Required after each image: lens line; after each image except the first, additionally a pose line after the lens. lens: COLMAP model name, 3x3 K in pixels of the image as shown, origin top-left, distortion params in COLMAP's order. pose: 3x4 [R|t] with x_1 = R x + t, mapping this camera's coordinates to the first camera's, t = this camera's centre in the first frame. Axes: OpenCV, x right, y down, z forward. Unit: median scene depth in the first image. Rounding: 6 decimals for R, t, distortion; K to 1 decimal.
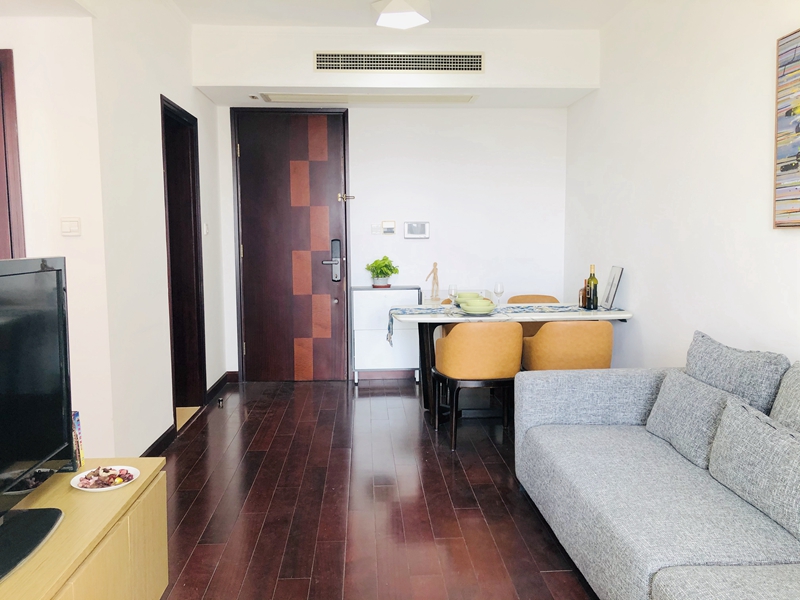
lens RADIAL K [[651.6, 0, 396.9], [0, 651.6, 288.4], [0, 0, 1]] dist [0.055098, -0.073927]
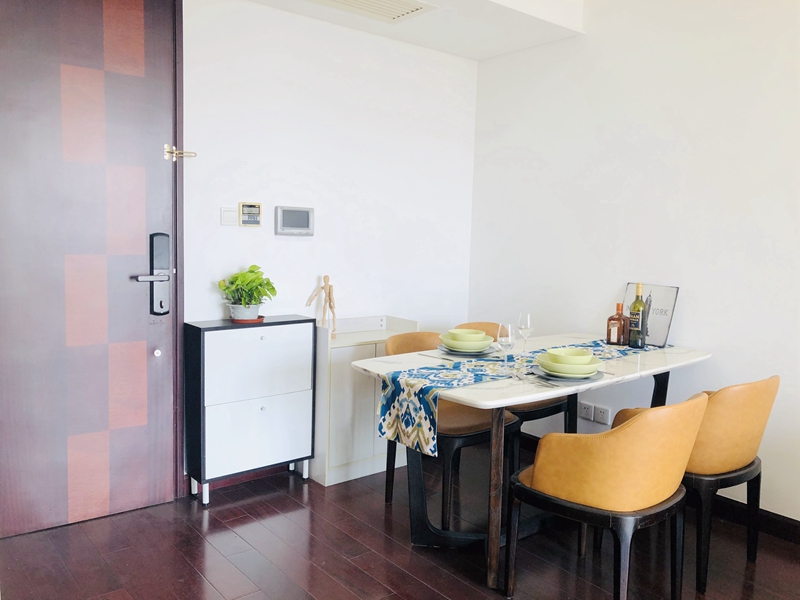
lens RADIAL K [[651.6, 0, 396.9], [0, 651.6, 288.4], [0, 0, 1]] dist [0.055098, -0.073927]
pose [[0.818953, -0.025652, 0.573287, -0.237993], [0.020035, 0.999669, 0.016110, -0.036414], [-0.573511, -0.001707, 0.819196, 0.469934]]
